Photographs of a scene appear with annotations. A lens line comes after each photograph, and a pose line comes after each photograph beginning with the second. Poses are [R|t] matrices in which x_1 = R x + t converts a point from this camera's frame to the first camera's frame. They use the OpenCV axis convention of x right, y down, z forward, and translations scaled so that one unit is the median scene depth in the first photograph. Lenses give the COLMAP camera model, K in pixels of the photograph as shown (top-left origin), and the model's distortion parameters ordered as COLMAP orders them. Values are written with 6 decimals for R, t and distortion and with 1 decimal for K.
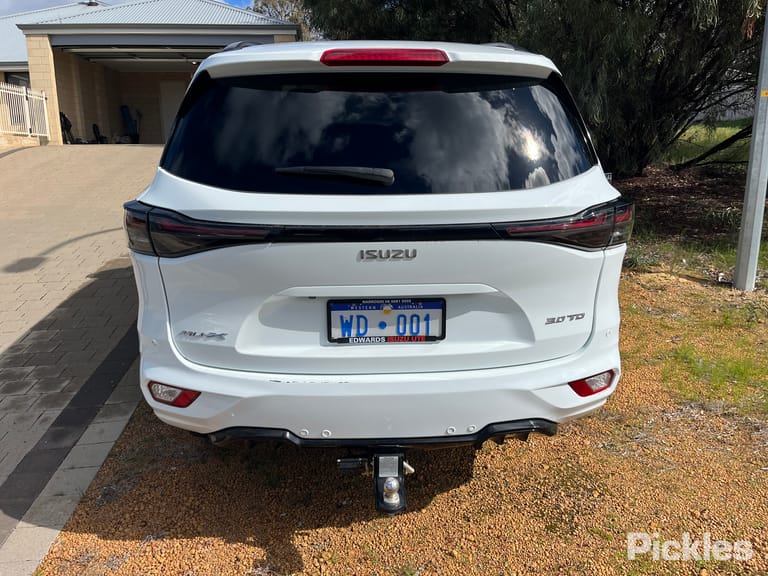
lens RADIAL K [[582.8, 0, 380.1], [0, 582.8, 289.6], [0, 0, 1]] dist [0.046523, -0.074637]
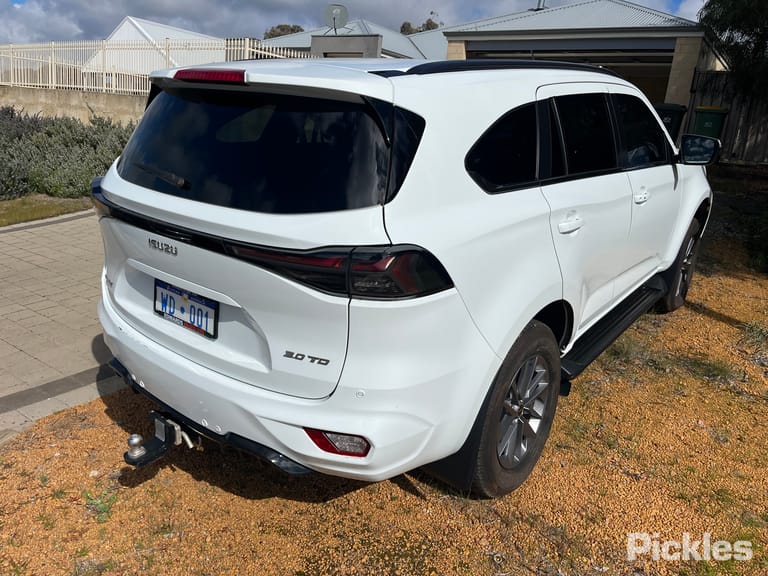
lens RADIAL K [[582.8, 0, 381.1], [0, 582.8, 285.2], [0, 0, 1]] dist [0.046523, -0.074637]
pose [[0.743842, 0.242230, -0.622915, 0.985117], [-0.247597, 0.965570, 0.079813, -0.171836], [0.620801, 0.094864, 0.778207, 0.345914]]
